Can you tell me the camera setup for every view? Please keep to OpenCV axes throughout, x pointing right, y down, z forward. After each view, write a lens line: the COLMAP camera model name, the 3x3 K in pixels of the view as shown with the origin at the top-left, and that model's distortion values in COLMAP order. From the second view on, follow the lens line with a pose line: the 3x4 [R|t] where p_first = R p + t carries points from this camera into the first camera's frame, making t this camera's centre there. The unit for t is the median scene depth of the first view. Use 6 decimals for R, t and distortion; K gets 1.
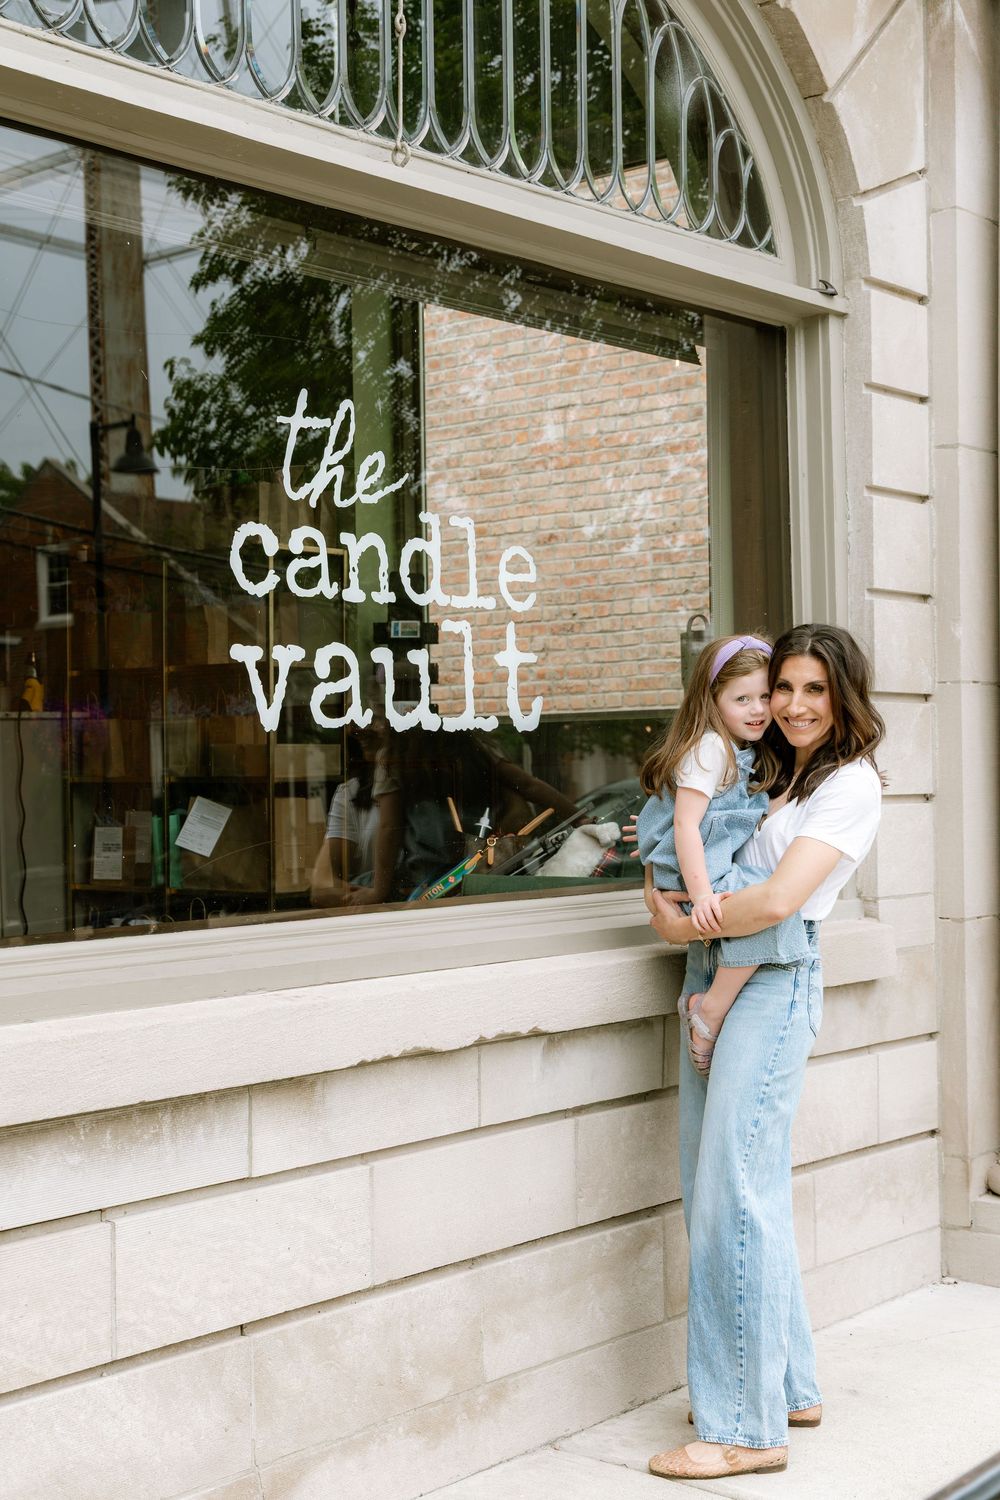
lens RADIAL K [[2142.1, 0, 500.0], [0, 2142.1, 750.0], [0, 0, 1]] dist [-0.015082, -0.073717]
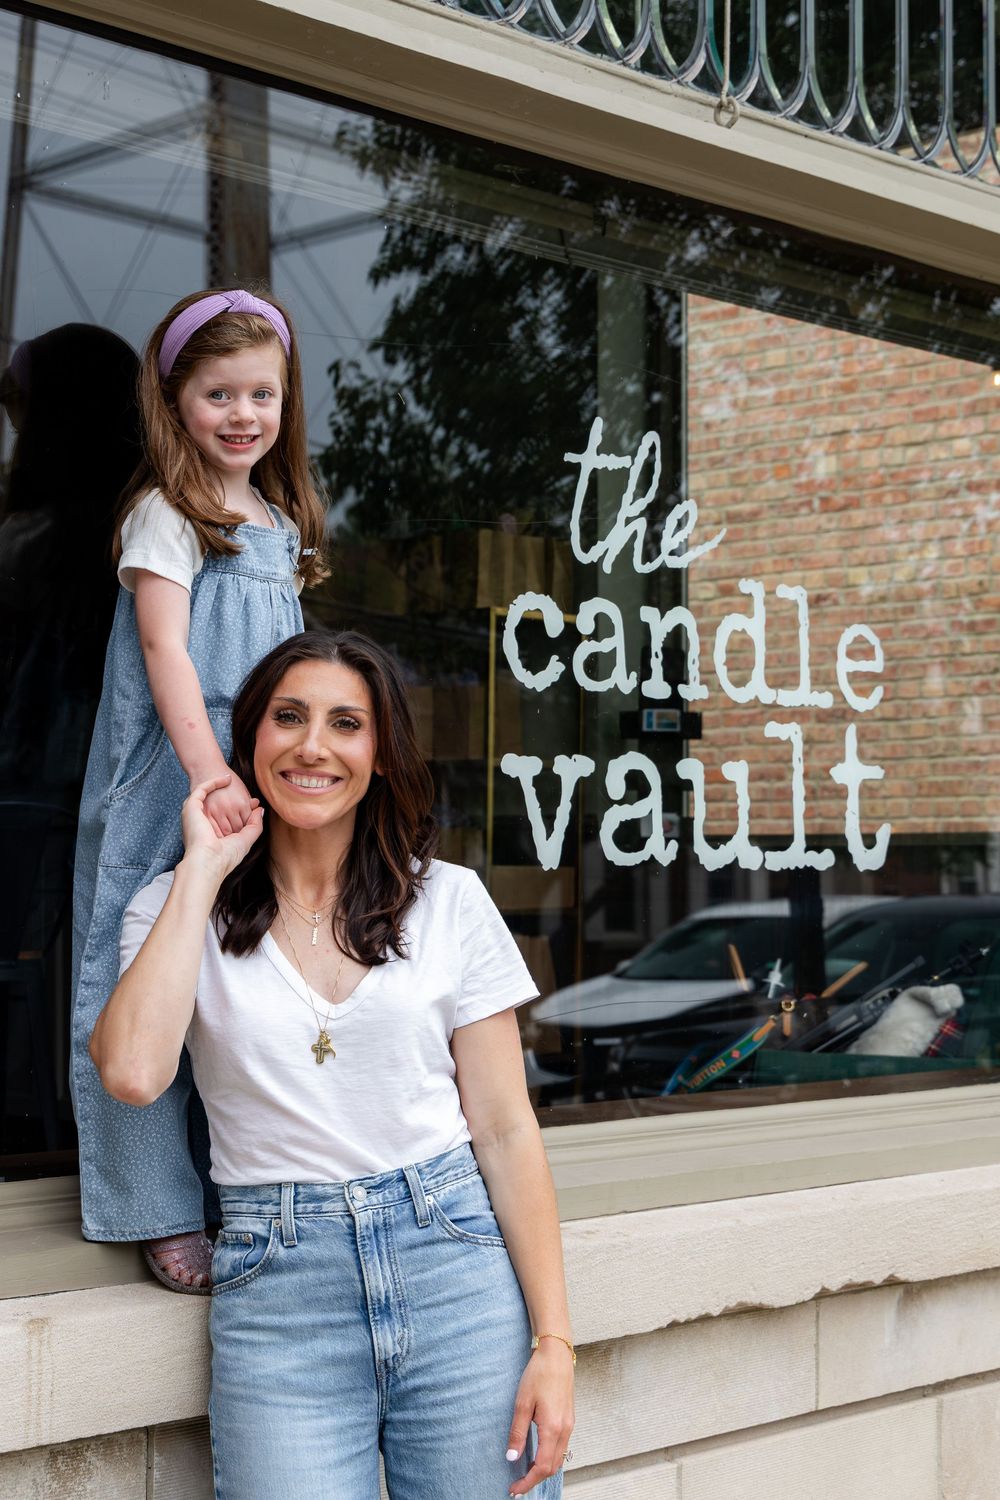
lens RADIAL K [[2666.0, 0, 499.9], [0, 2666.0, 689.4], [0, 0, 1]] dist [-0.011528, 0.058408]
pose [[0.997391, 0.015090, -0.070592, -0.053049], [-0.019293, 0.998057, -0.059240, -0.014418], [0.069561, 0.060447, 0.995745, 0.056711]]
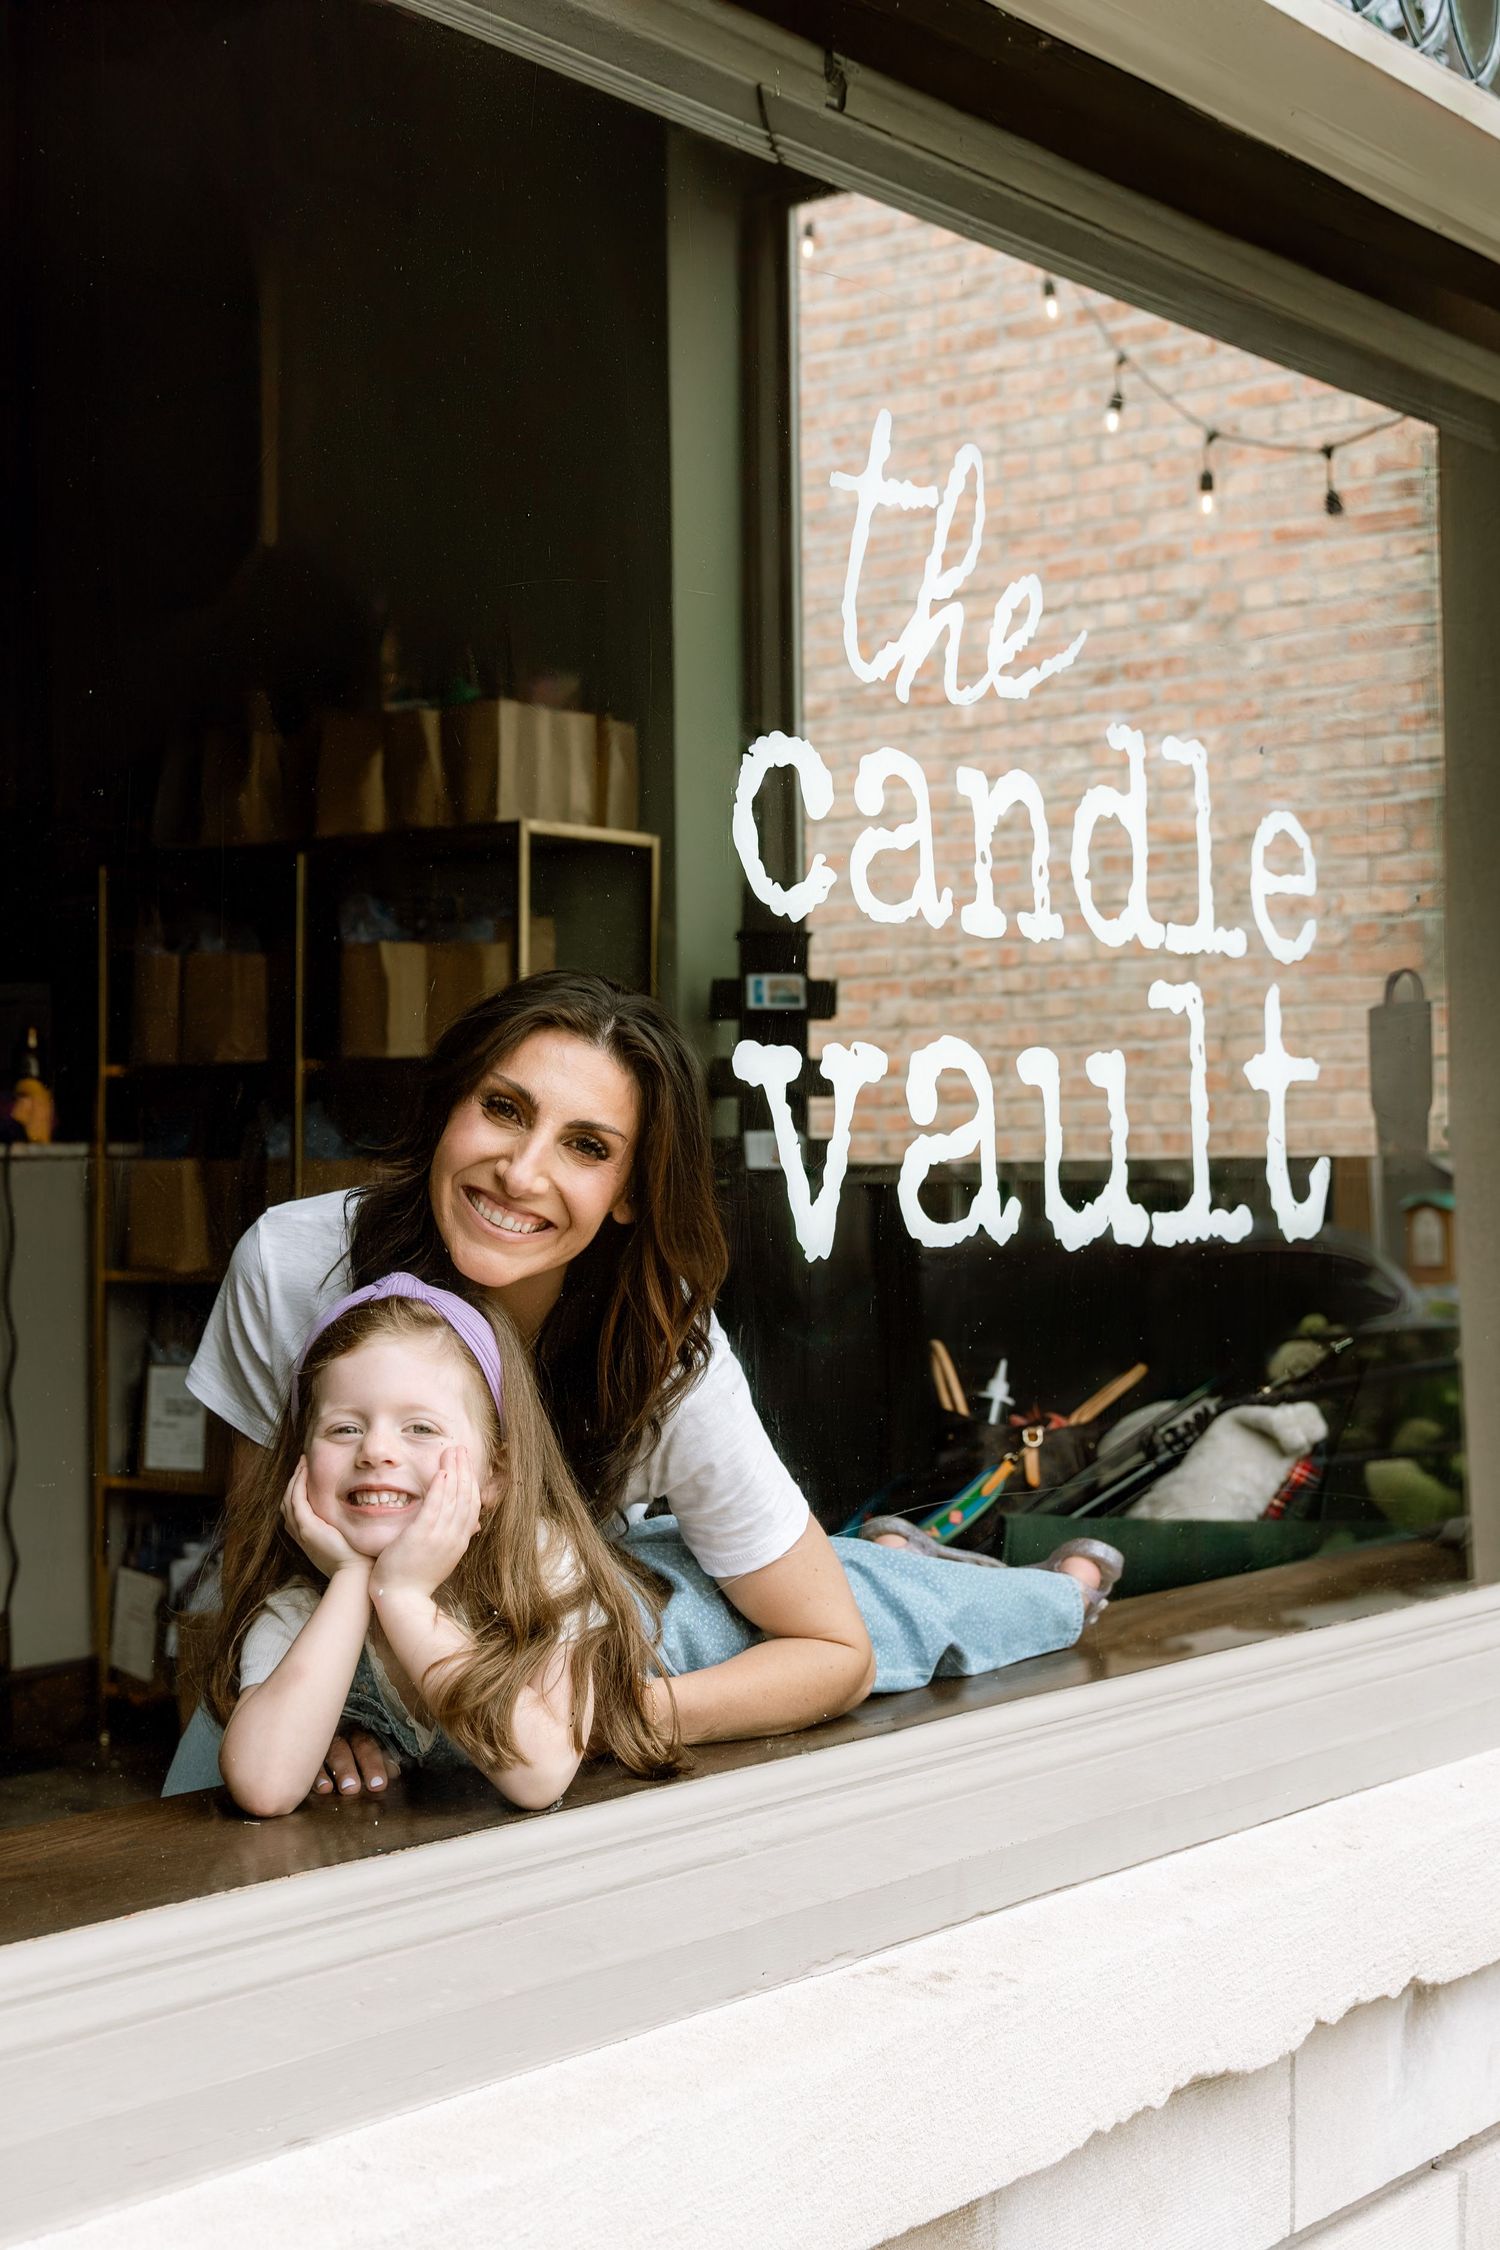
lens RADIAL K [[3207.8, 0, 690.8], [0, 3207.8, 1089.6], [0, 0, 1]] dist [0.005994, -0.047911]
pose [[0.999634, 0.008311, 0.025735, -0.130101], [-0.007731, 0.999716, -0.022537, -0.023892], [-0.025915, 0.022330, 0.999415, 0.362582]]
